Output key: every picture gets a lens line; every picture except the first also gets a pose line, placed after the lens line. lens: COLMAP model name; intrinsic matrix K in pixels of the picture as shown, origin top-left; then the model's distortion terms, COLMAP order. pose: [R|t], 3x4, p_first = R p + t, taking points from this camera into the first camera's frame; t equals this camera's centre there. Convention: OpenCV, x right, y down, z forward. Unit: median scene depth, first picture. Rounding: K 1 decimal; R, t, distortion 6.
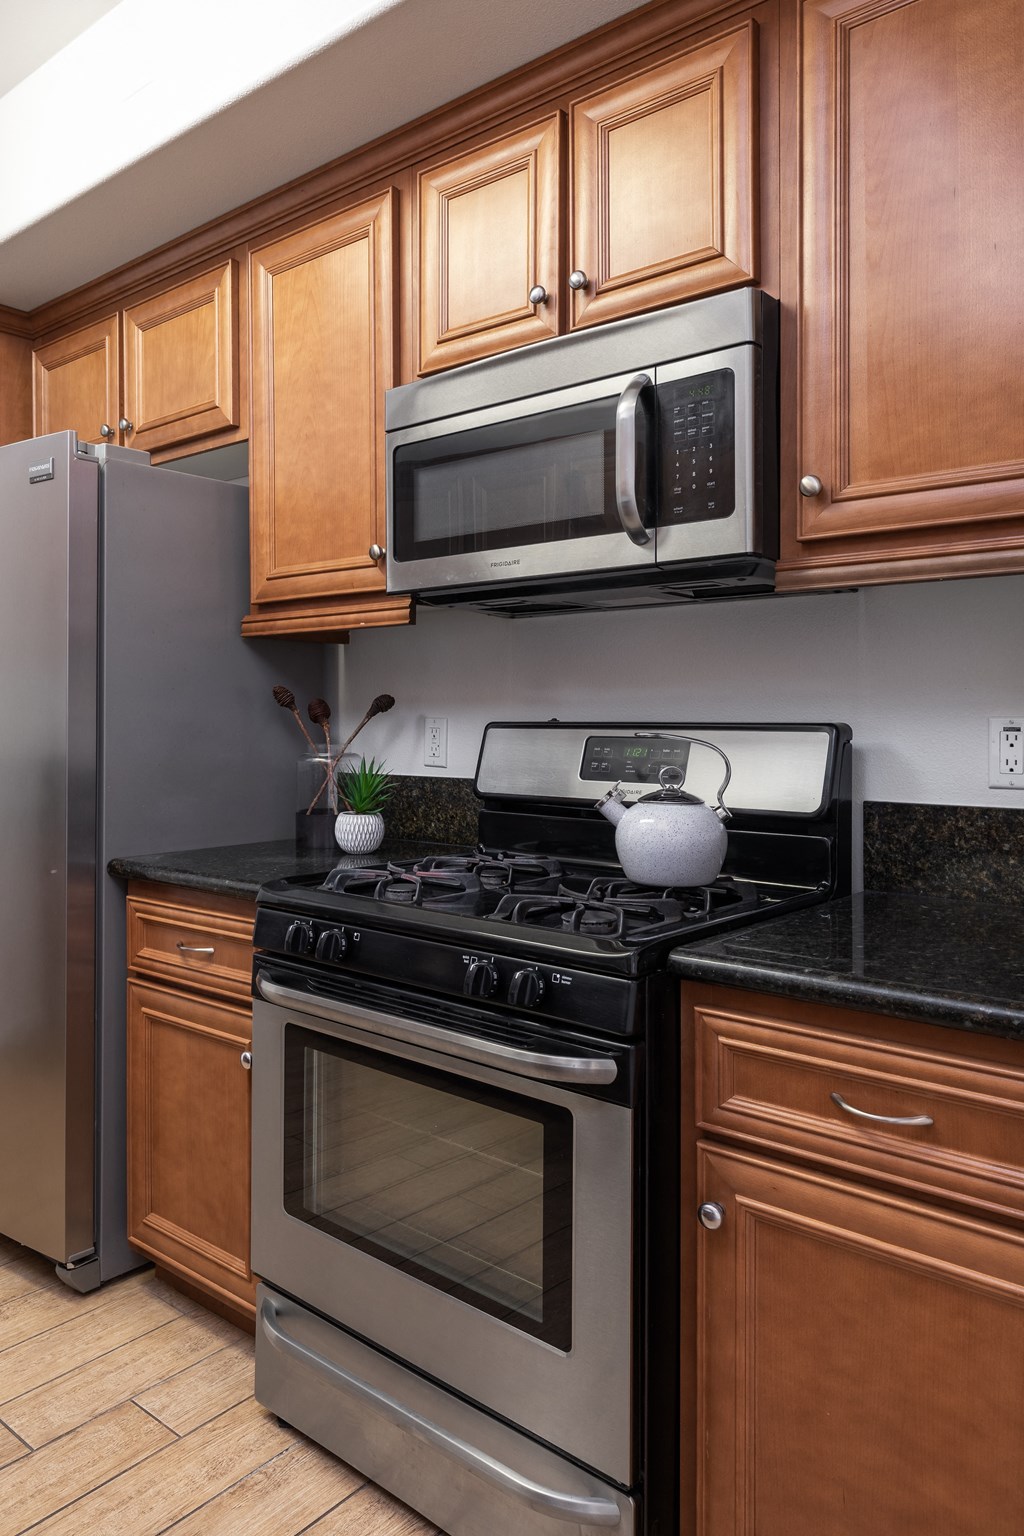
lens RADIAL K [[1051.0, 0, 494.8], [0, 1051.0, 708.9], [0, 0, 1]] dist [0.002177, -0.003057]
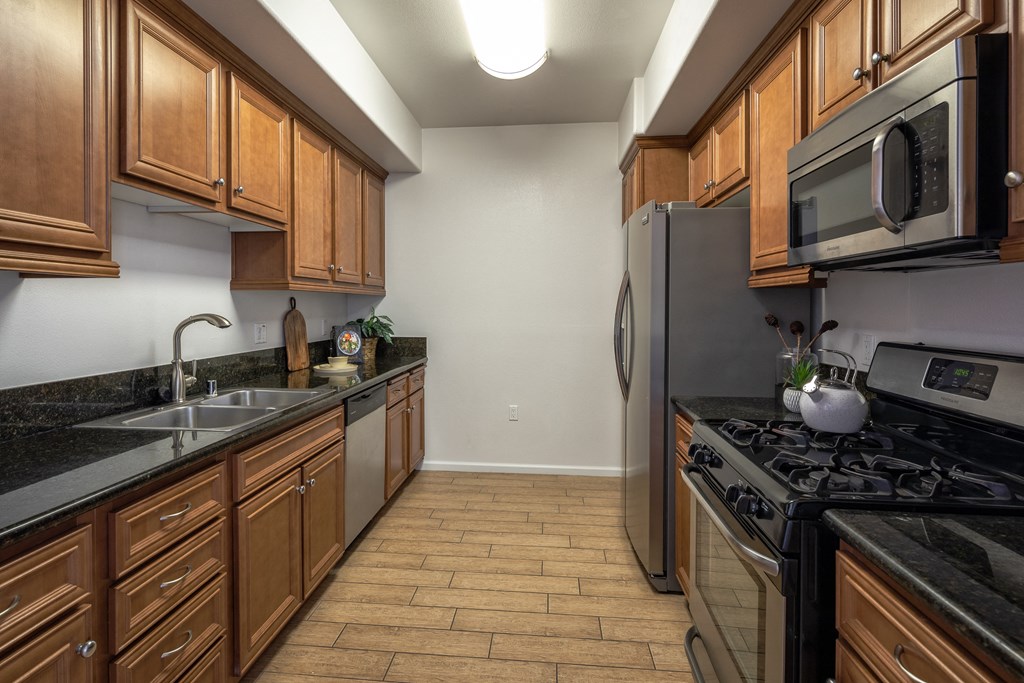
lens RADIAL K [[536.2, 0, 510.8], [0, 536.2, 306.0], [0, 0, 1]] dist [0.000713, -0.000775]
pose [[0.574956, 0.002585, -0.818180, 0.409770], [0.003282, 0.999980, 0.005466, -0.057619], [0.818178, -0.005828, 0.574936, 0.122353]]
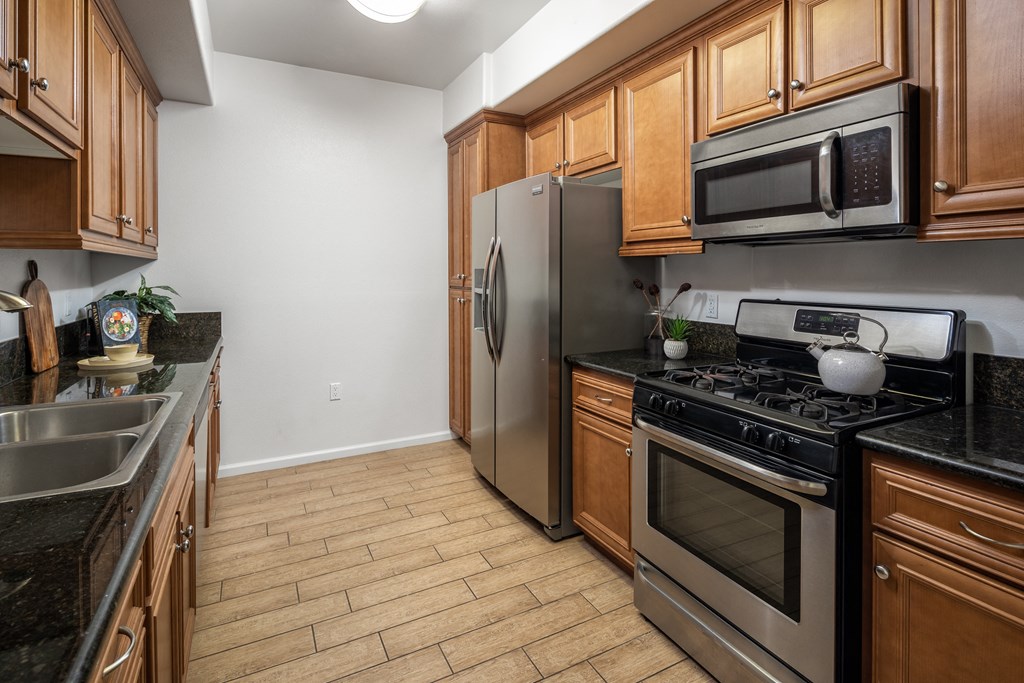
lens RADIAL K [[502.8, 0, 527.8], [0, 502.8, 268.9], [0, 0, 1]] dist [0.004991, -0.006472]
pose [[0.932287, -0.001364, -0.361717, -0.049345], [0.001931, 0.999997, 0.001205, -0.059458], [0.361714, -0.001822, 0.932287, -0.076699]]
